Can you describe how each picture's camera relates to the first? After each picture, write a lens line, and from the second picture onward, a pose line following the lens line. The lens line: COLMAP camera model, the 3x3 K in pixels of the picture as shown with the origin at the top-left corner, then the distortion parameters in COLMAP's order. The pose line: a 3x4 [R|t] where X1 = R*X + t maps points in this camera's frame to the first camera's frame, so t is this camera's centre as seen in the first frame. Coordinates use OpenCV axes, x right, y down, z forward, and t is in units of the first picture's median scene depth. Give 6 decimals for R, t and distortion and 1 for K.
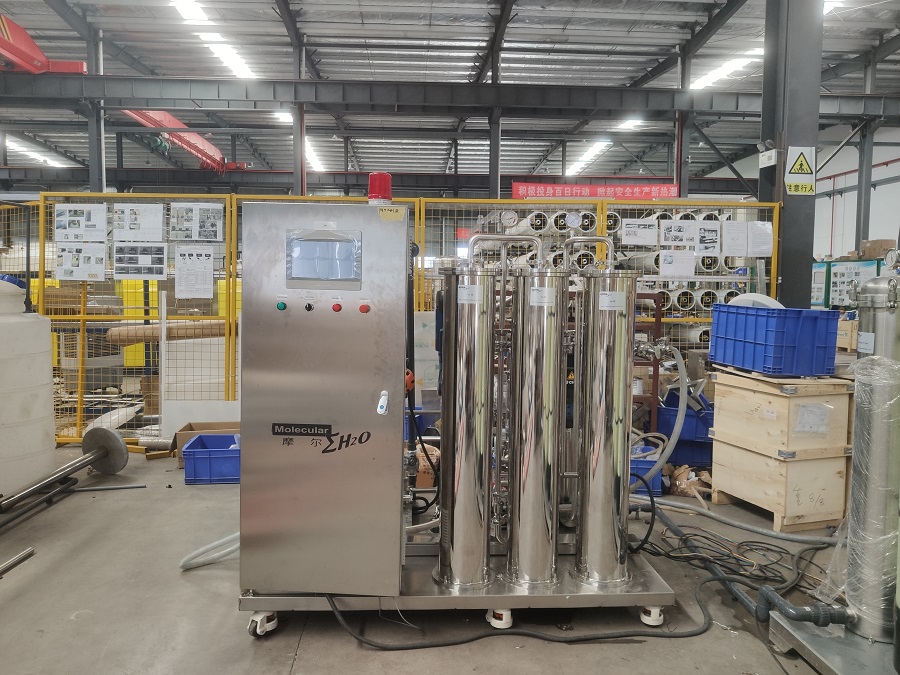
lens RADIAL K [[686.3, 0, 450.0], [0, 686.3, 337.5], [0, 0, 1]] dist [-0.000290, -0.013343]
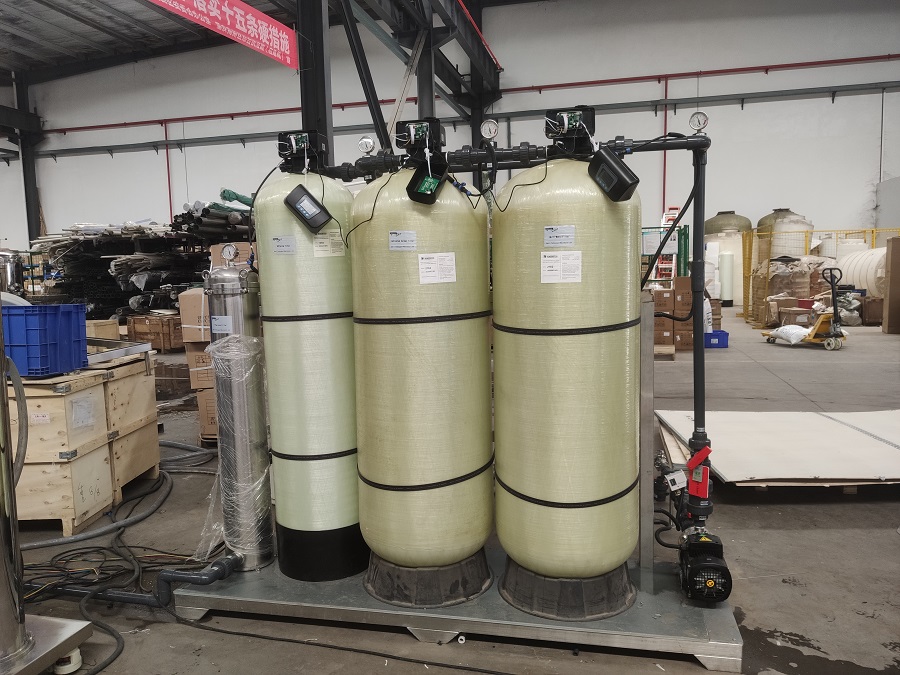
lens RADIAL K [[686.3, 0, 450.0], [0, 686.3, 337.5], [0, 0, 1]] dist [-0.000290, -0.013343]
pose [[0.287857, -0.106943, 0.951684, -0.245812], [0.101248, 0.991574, 0.080801, -0.016758], [-0.952306, 0.073097, 0.296259, 0.178753]]
